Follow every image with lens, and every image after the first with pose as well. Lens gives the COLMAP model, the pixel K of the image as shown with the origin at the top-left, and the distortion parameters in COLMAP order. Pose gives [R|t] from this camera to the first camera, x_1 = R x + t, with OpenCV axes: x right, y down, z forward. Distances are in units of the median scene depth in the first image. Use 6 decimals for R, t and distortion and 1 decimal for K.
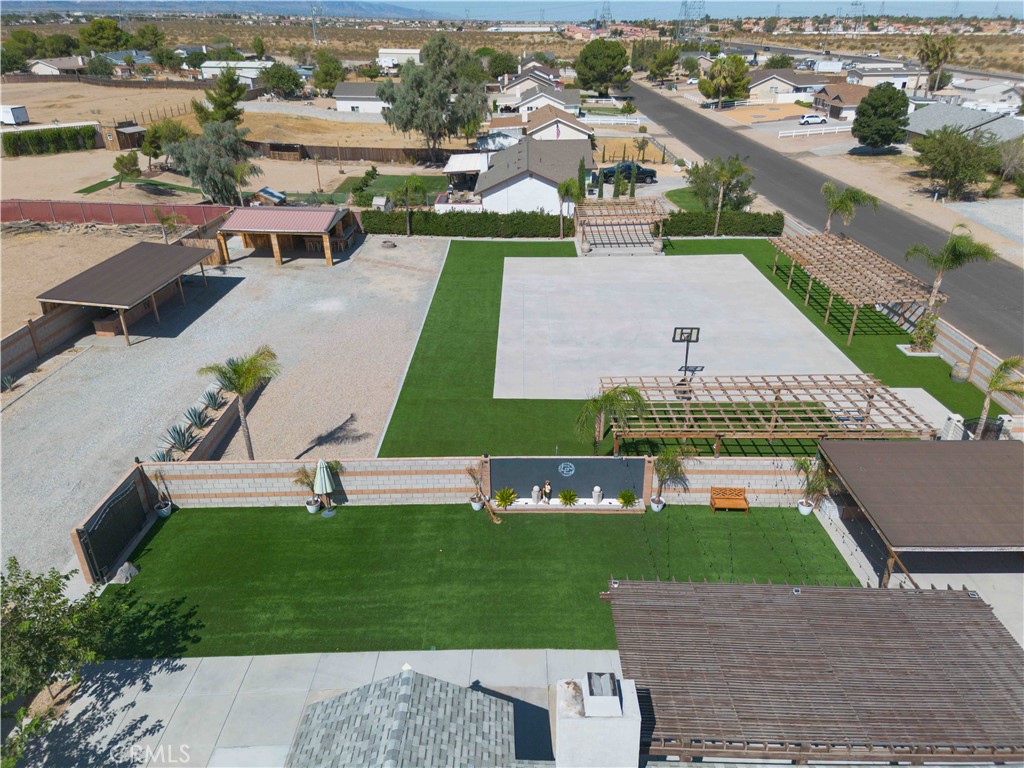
lens RADIAL K [[690.3, 0, 512.9], [0, 690.3, 390.8], [0, 0, 1]] dist [0.305561, -0.320473]
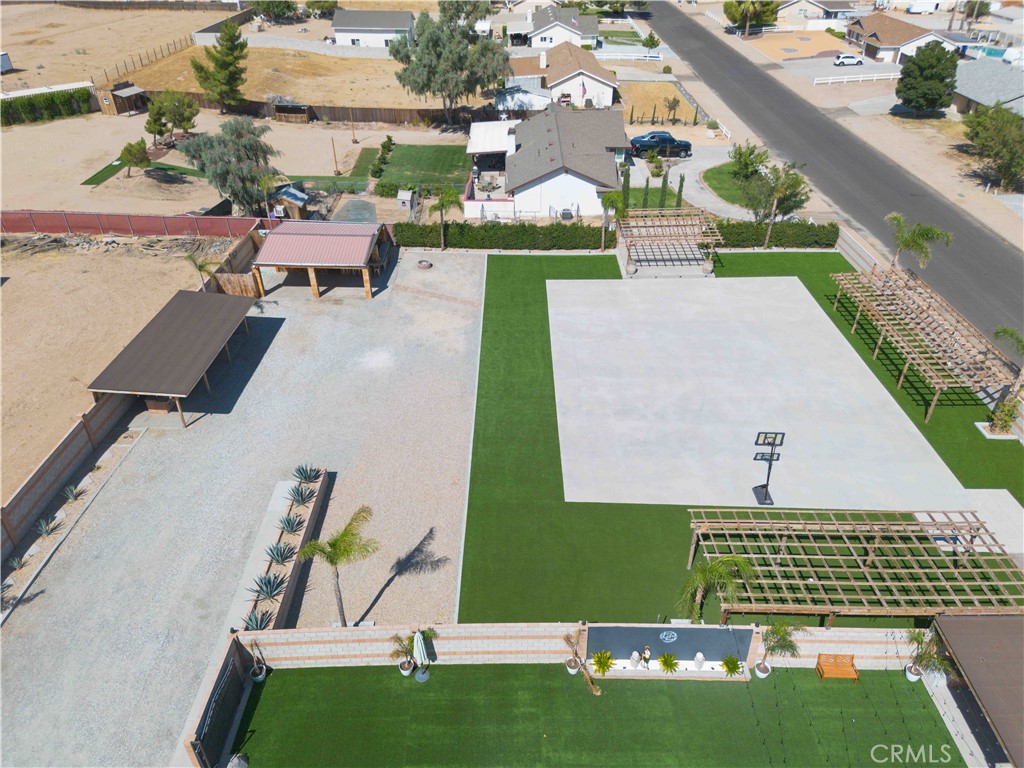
lens RADIAL K [[693.3, 0, 513.5], [0, 693.3, 389.7], [0, 0, 1]] dist [0.303554, -0.316942]
pose [[0.999936, -0.002828, 0.010914, -0.067905], [0.001433, 0.992064, 0.125722, -0.162681], [-0.011183, -0.125698, 0.992005, 0.027810]]
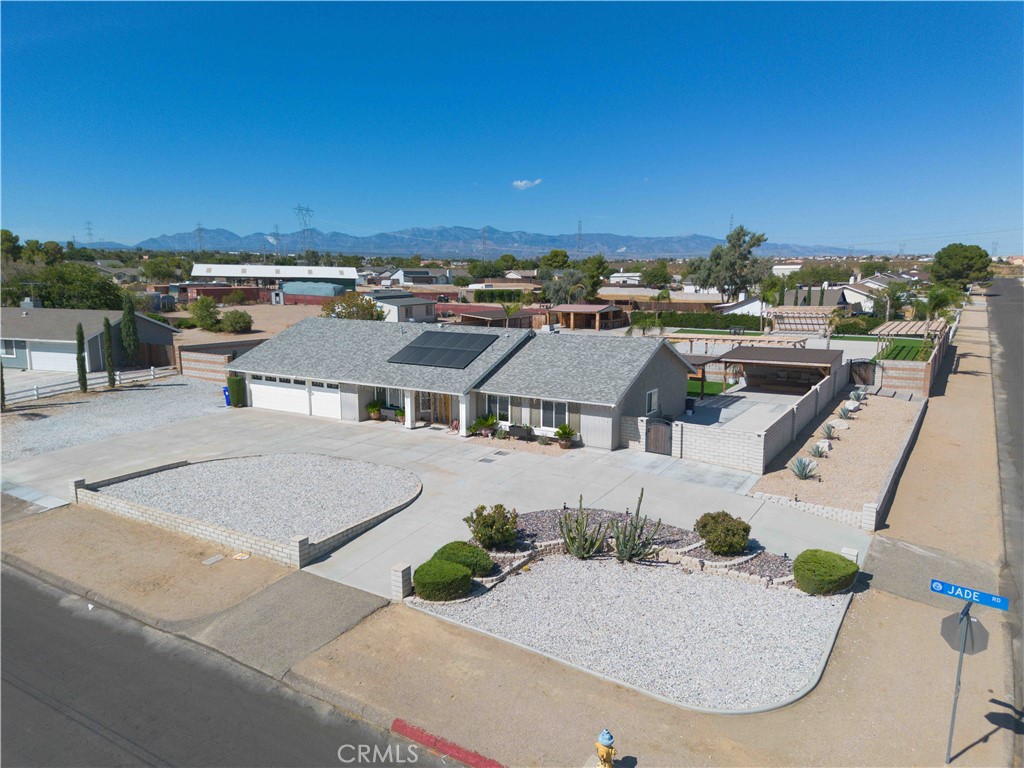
lens RADIAL K [[690.3, 0, 512.9], [0, 690.3, 390.8], [0, 0, 1]] dist [0.305561, -0.320473]
pose [[0.854846, 0.095022, -0.510106, 0.422146], [-0.236156, 0.946618, -0.219420, 0.363153], [0.462026, 0.308035, 0.831653, -0.441031]]
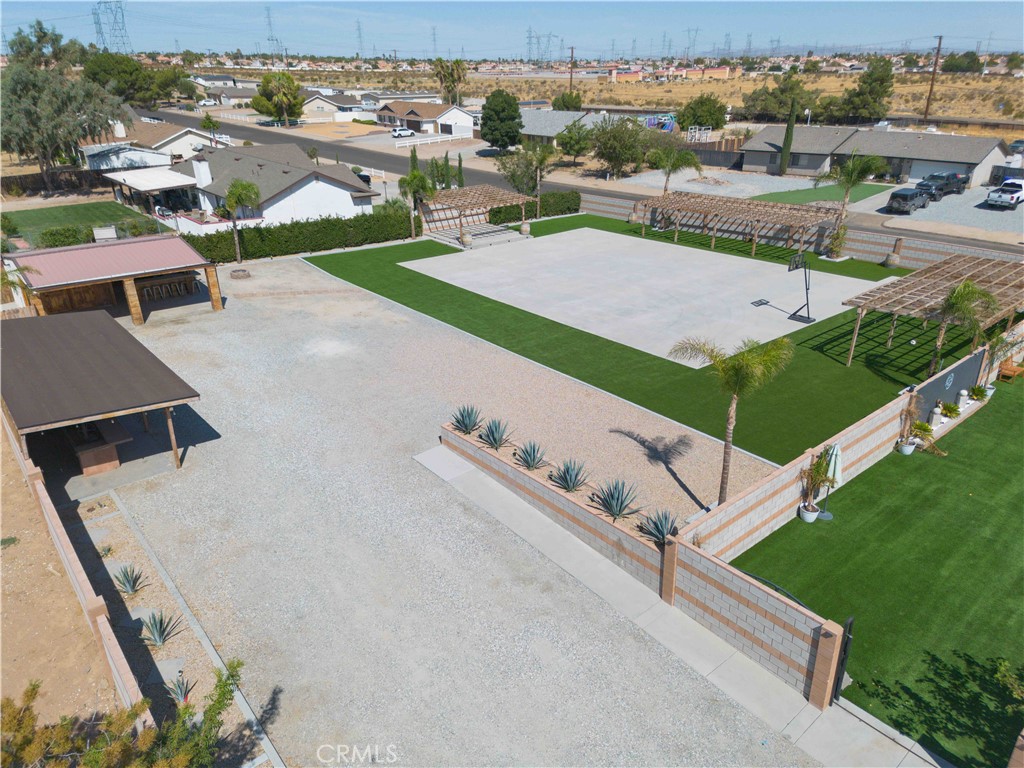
lens RADIAL K [[693.3, 0, 513.5], [0, 693.3, 389.7], [0, 0, 1]] dist [0.303554, -0.316942]
pose [[0.754039, -0.272544, 0.597615, -0.457602], [0.298485, 0.952659, 0.057850, -0.052528], [-0.585091, 0.134758, 0.799693, 0.252344]]
